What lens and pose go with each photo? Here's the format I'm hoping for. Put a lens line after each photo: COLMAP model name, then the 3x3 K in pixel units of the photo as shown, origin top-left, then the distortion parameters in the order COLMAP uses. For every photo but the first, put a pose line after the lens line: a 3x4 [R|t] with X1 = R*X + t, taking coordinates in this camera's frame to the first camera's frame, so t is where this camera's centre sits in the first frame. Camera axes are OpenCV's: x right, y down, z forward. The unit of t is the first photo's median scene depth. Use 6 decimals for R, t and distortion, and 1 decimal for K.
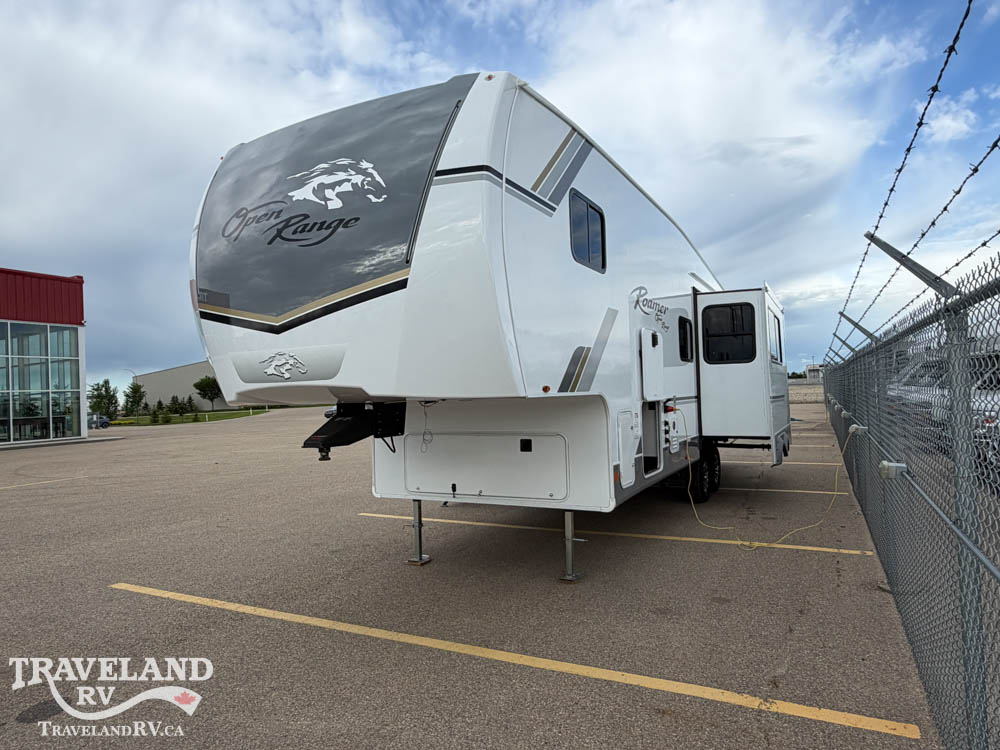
lens RADIAL K [[623.5, 0, 500.0], [0, 623.5, 375.0], [0, 0, 1]] dist [0.000120, 0.000286]
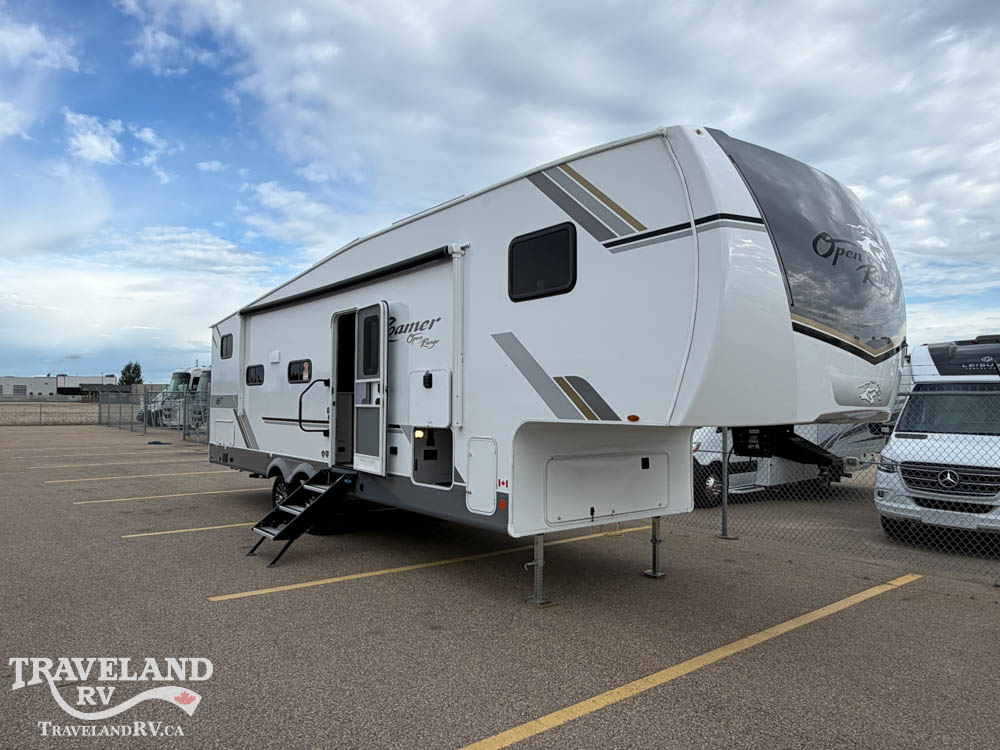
lens RADIAL K [[668.0, 0, 500.0], [0, 668.0, 375.0], [0, 0, 1]] dist [0.001788, 0.001224]
pose [[0.398290, 0.079554, 0.913803, -1.222240], [-0.050955, 0.996612, -0.064554, 0.047233], [-0.915843, -0.020851, 0.400995, 0.792692]]
